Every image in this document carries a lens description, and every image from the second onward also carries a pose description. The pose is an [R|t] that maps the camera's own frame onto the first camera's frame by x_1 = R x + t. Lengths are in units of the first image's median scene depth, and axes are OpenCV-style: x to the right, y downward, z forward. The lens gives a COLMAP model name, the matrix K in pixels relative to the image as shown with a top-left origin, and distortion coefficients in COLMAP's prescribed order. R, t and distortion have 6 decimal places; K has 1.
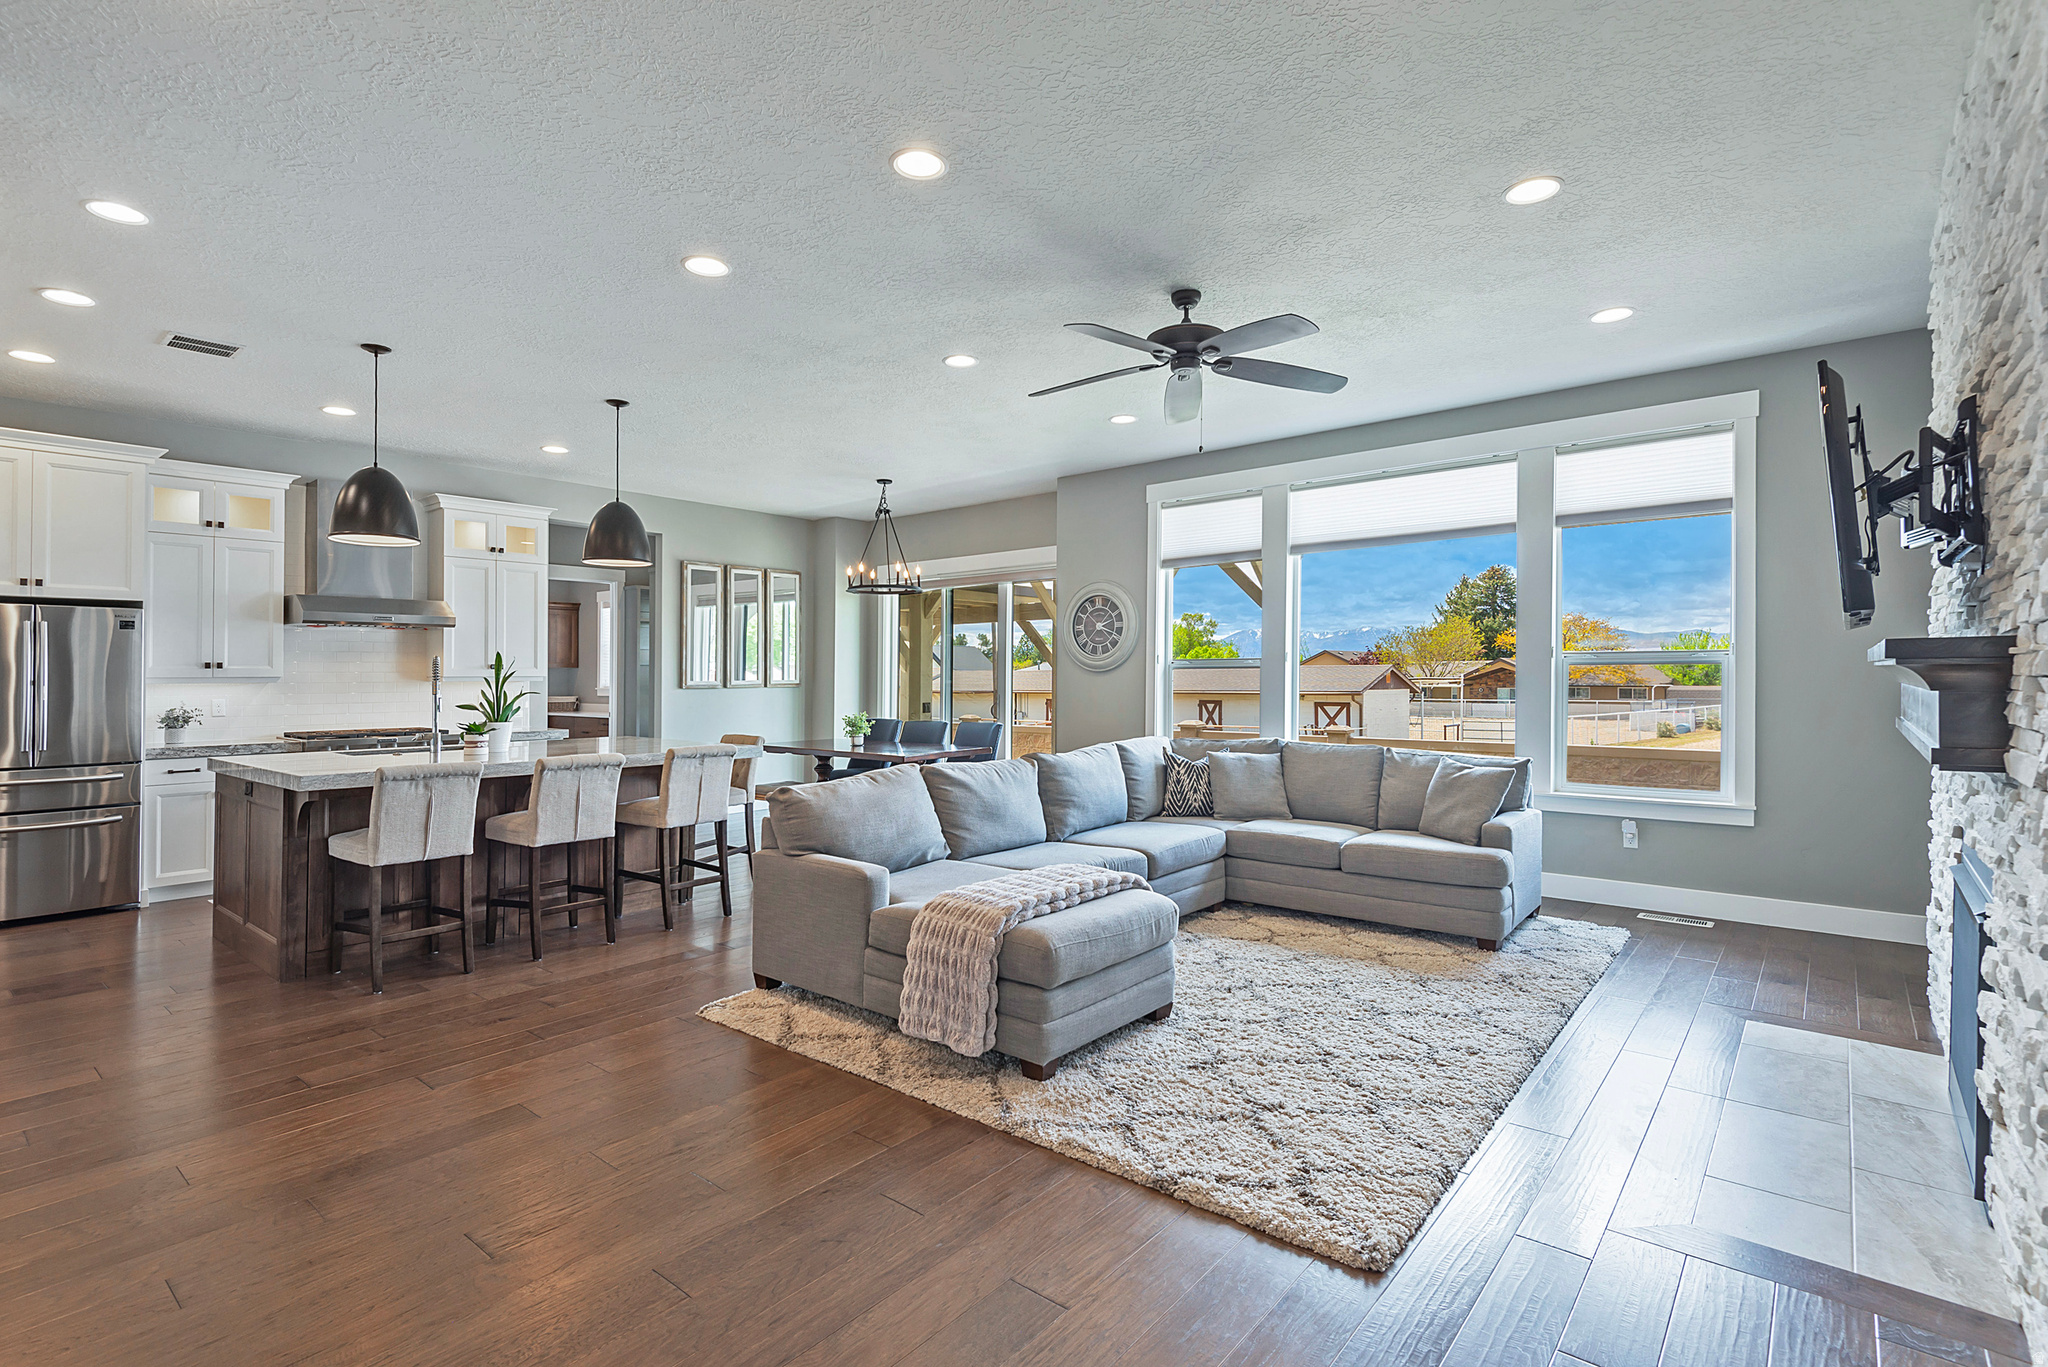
lens RADIAL K [[974.9, 0, 1036.4], [0, 974.9, 670.9], [0, 0, 1]] dist [0.028408, -0.011476]
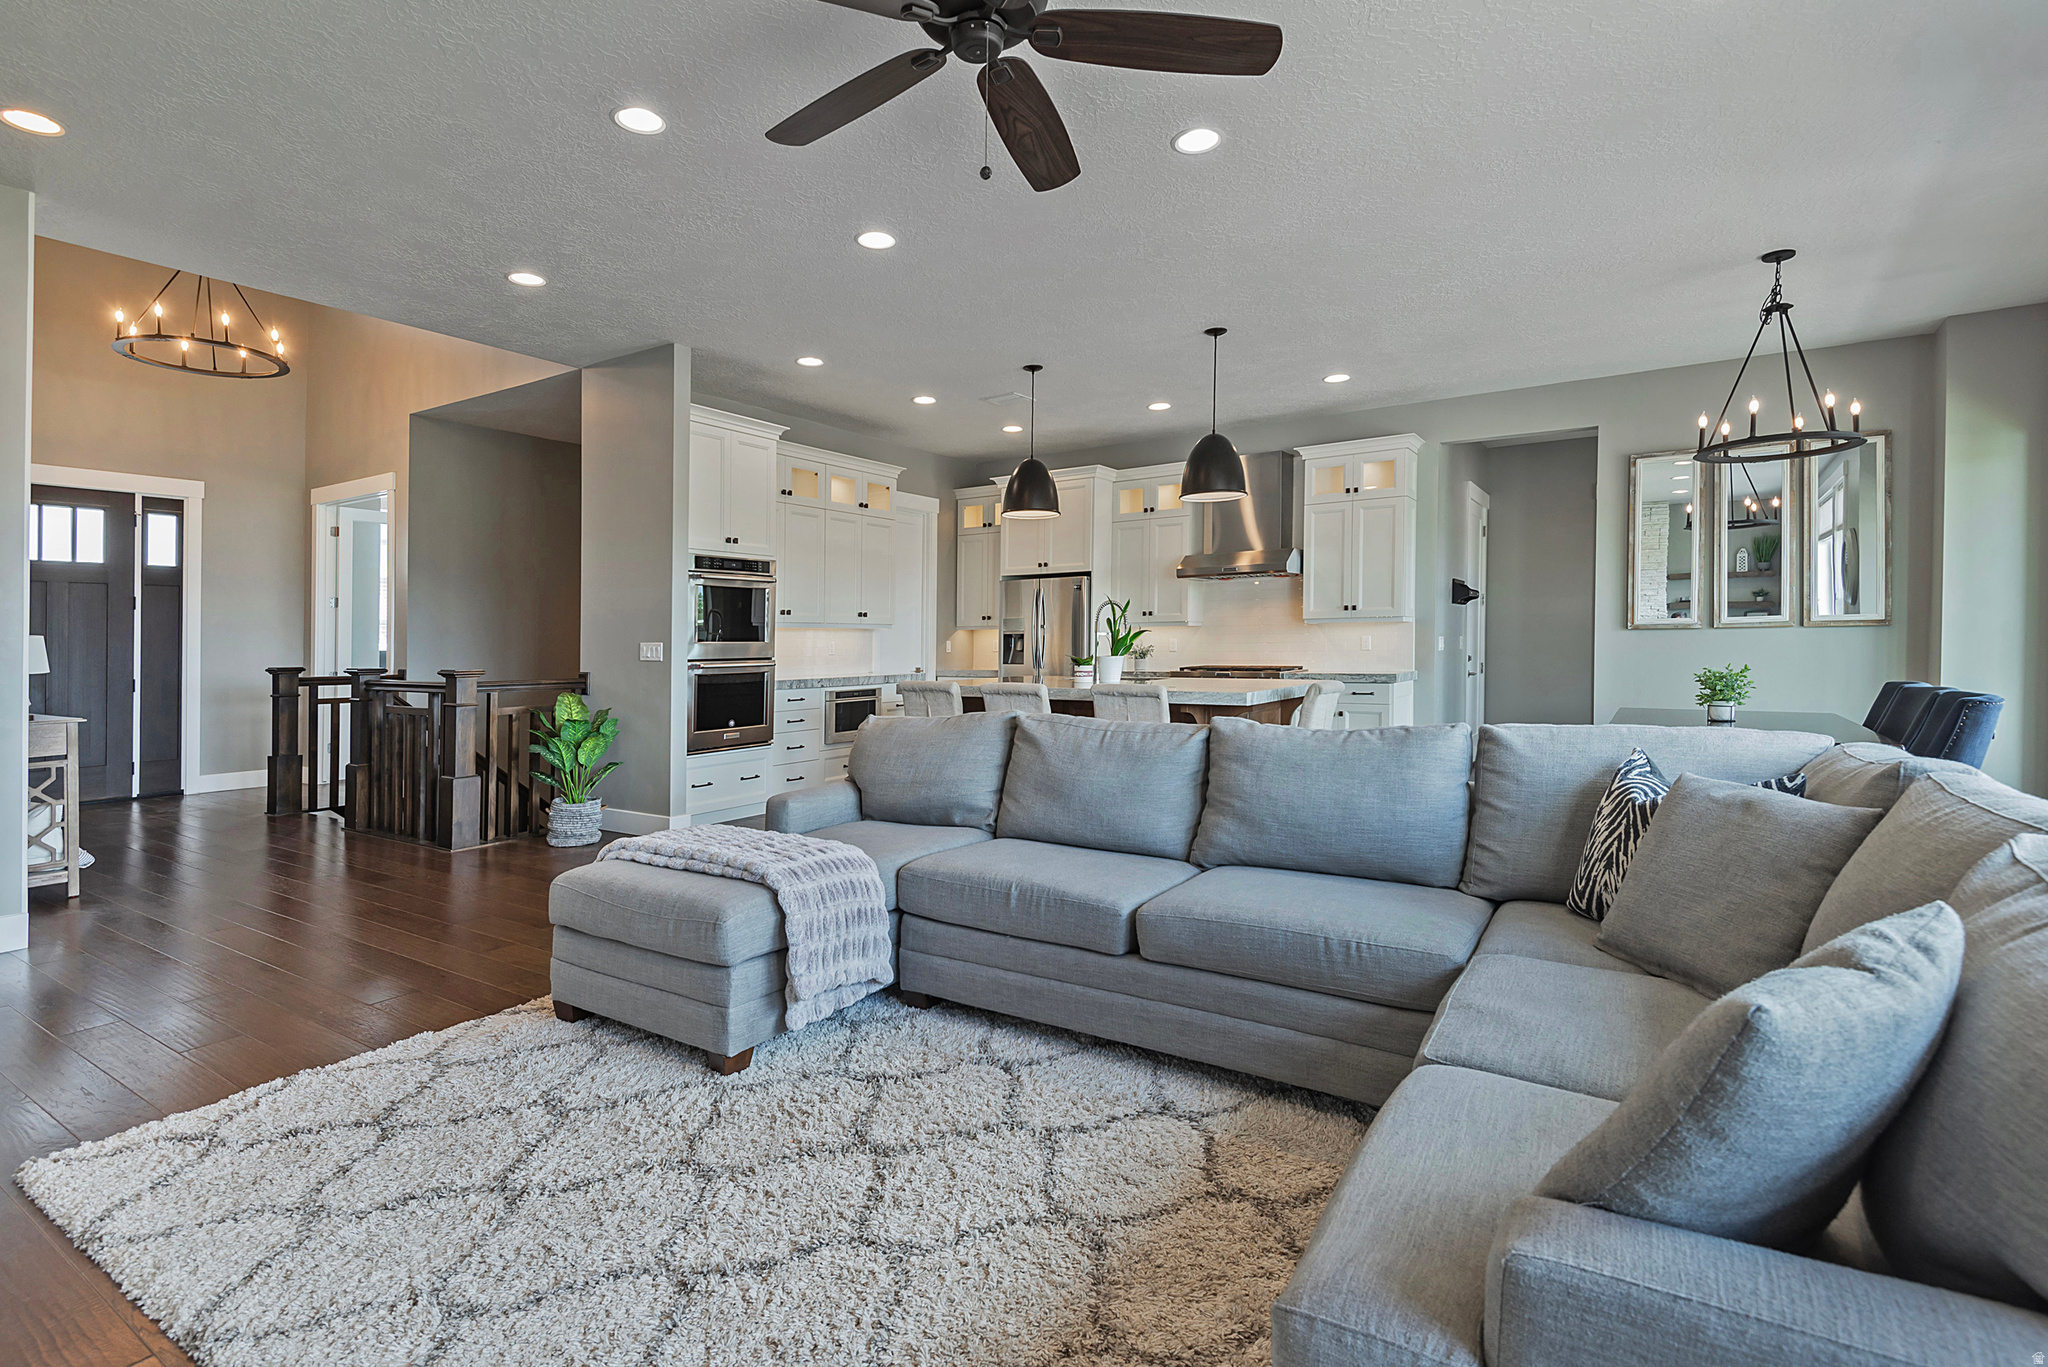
lens RADIAL K [[974.9, 0, 1003.9], [0, 974.9, 636.1], [0, 0, 1]] dist [0.028408, -0.011476]
pose [[0.102328, -0.007065, -0.994726, 0.462497], [0.016045, 0.999856, -0.005450, 0.028229], [0.994621, -0.015403, 0.102427, 0.629735]]
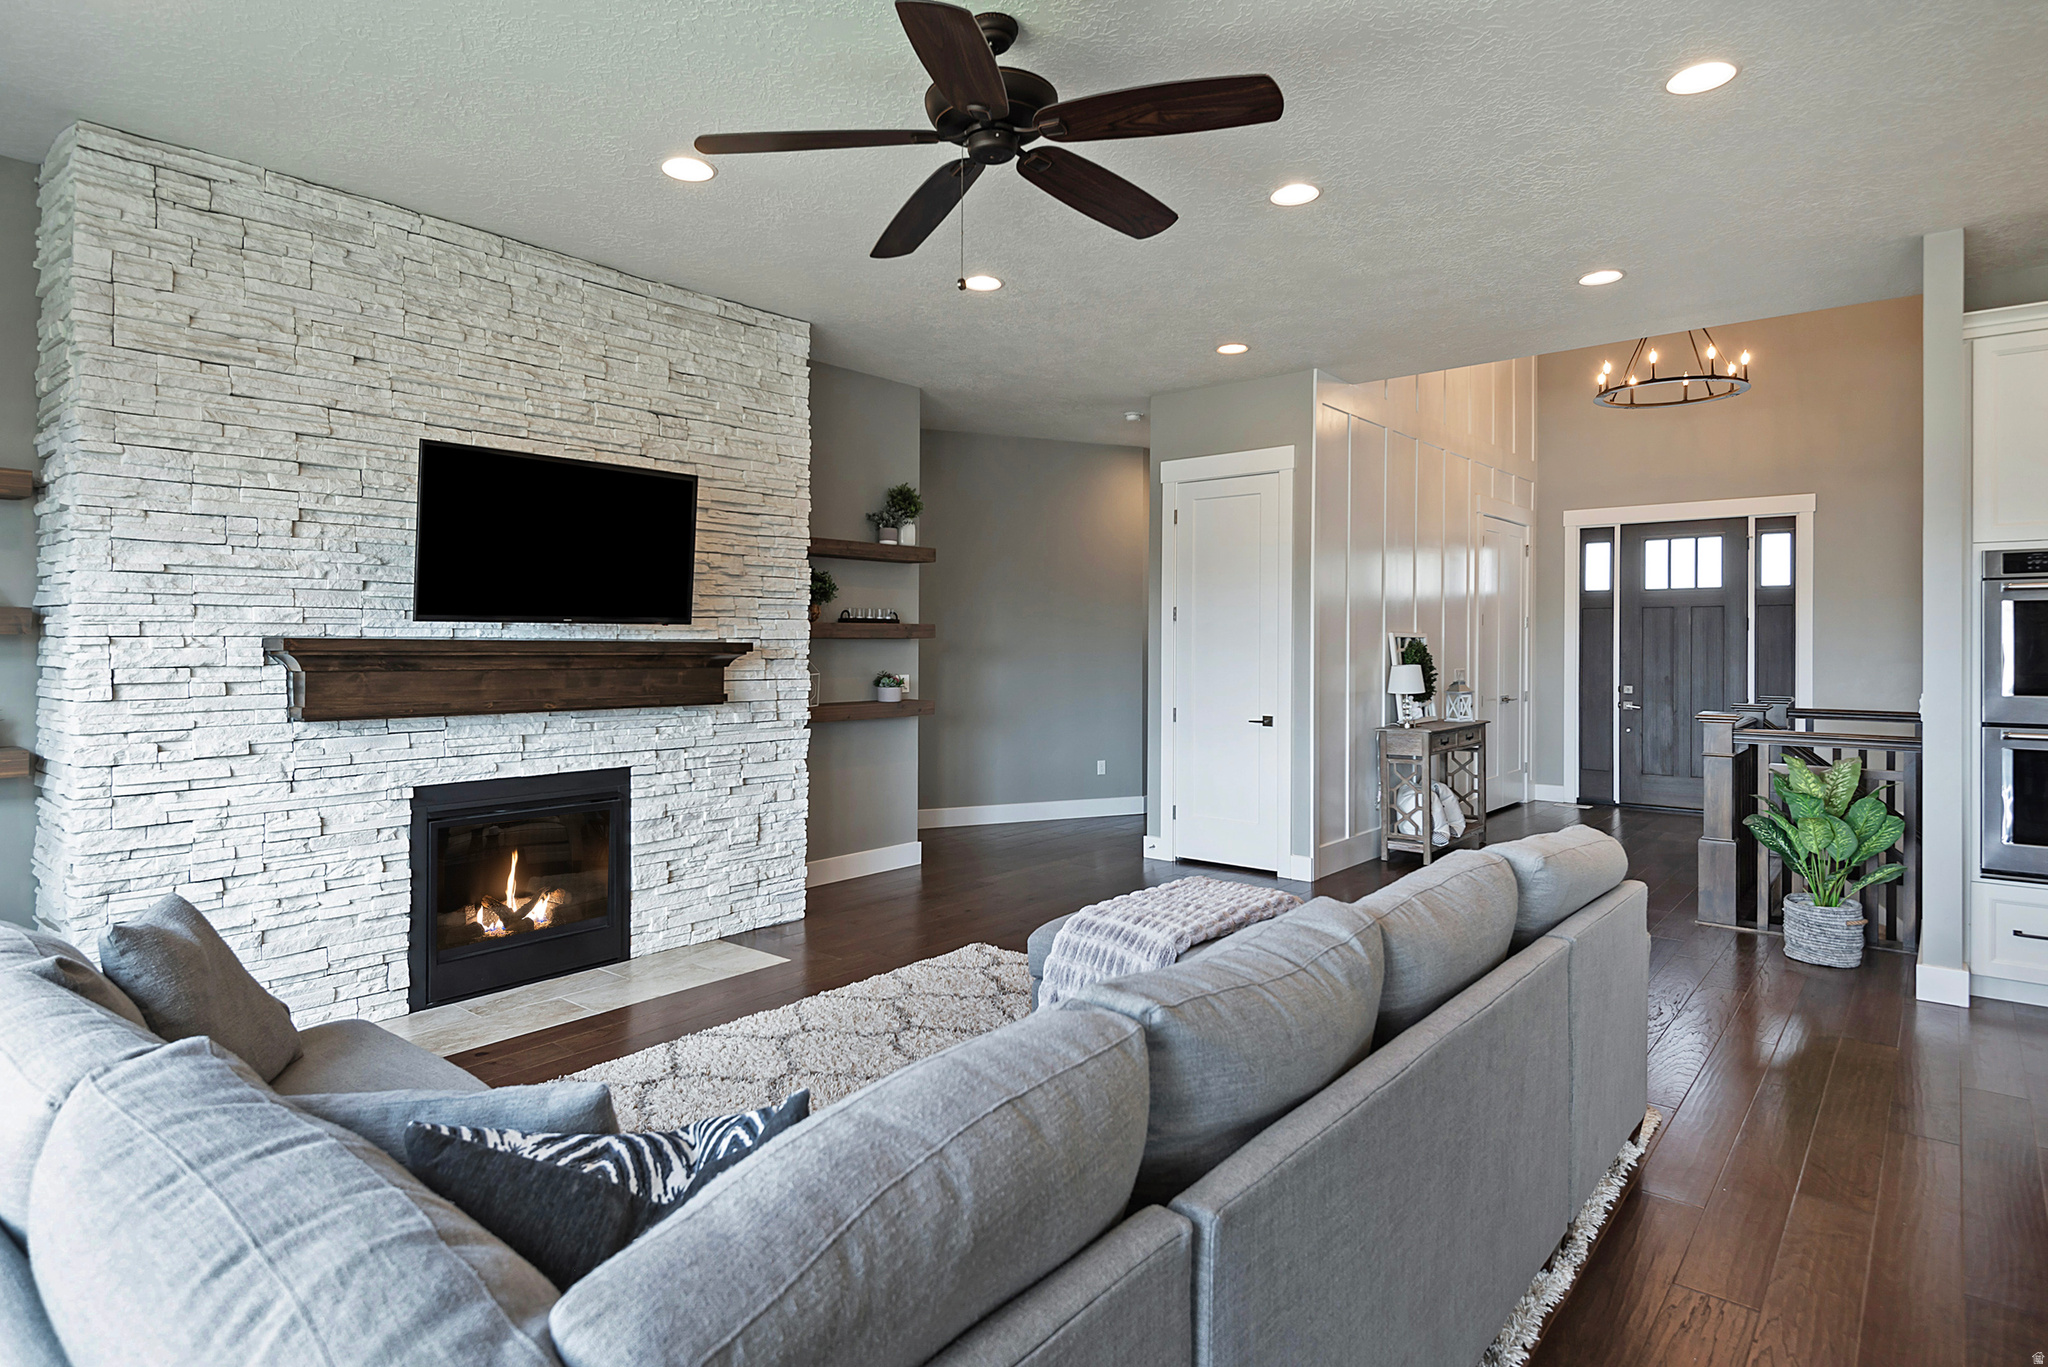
lens RADIAL K [[1099.6, 0, 989.0], [0, 1099.6, 639.8], [0, 0, 1]] dist [0.029850, -0.012942]
pose [[-0.999970, -0.001040, 0.007708, 0.089403], [-0.001120, 0.999946, -0.010301, -0.000754], [-0.007697, -0.010309, -0.999917, 1.082639]]
